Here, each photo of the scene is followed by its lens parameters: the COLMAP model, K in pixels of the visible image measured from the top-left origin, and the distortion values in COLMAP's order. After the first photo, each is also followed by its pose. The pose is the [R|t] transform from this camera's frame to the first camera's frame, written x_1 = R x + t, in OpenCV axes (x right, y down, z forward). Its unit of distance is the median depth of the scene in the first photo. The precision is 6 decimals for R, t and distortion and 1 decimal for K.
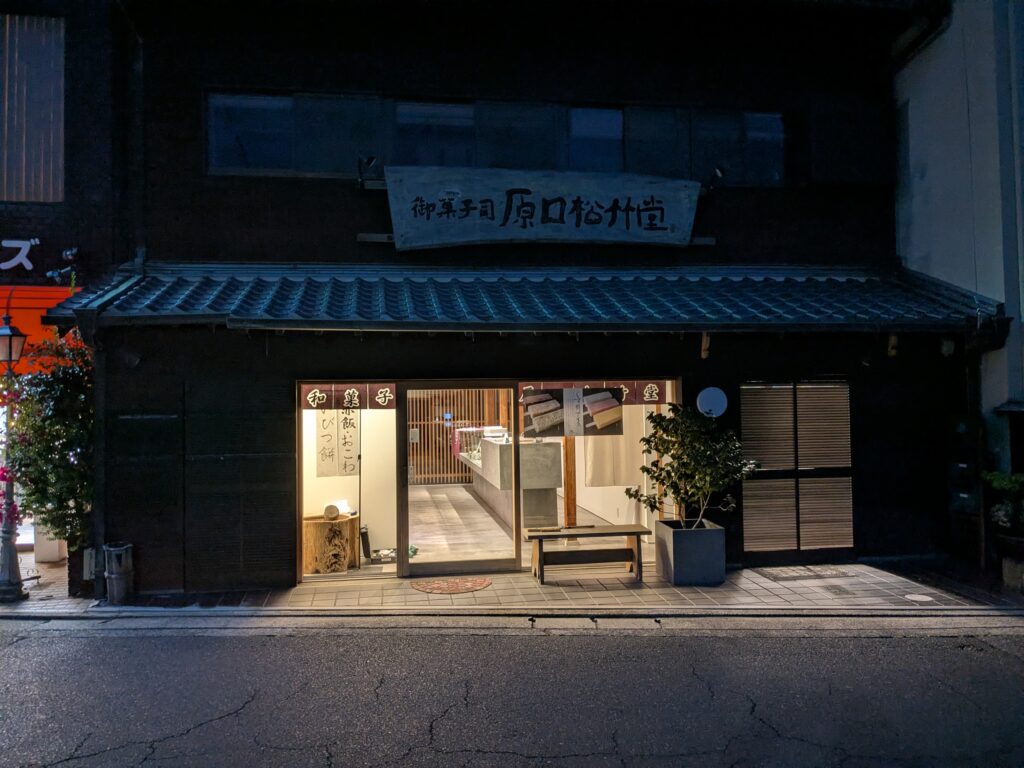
lens RADIAL K [[793.4, 0, 512.0], [0, 793.4, 384.0], [0, 0, 1]] dist [0.083112, -0.088047]
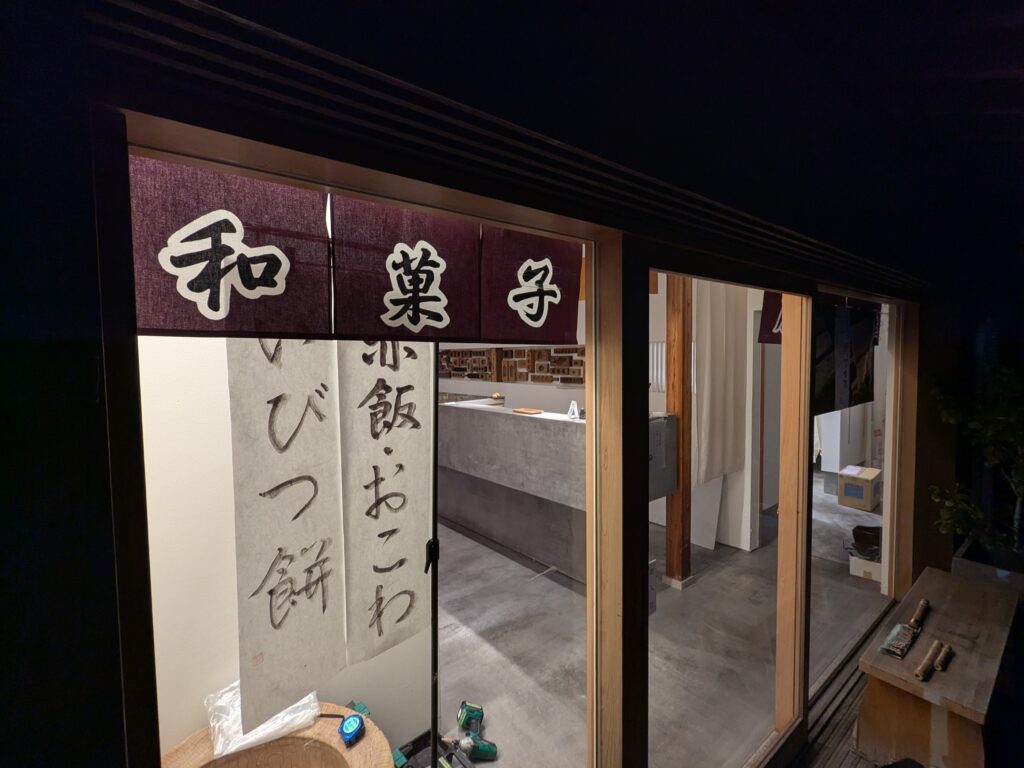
lens RADIAL K [[488.4, 0, 512.0], [0, 488.4, 384.0], [0, 0, 1]] dist [-0.000274, -0.000045]
pose [[0.862522, -0.023553, 0.505471, -0.236440], [-0.019682, 0.996599, 0.080023, 0.030999], [-0.505637, -0.078970, 0.859125, 0.850332]]
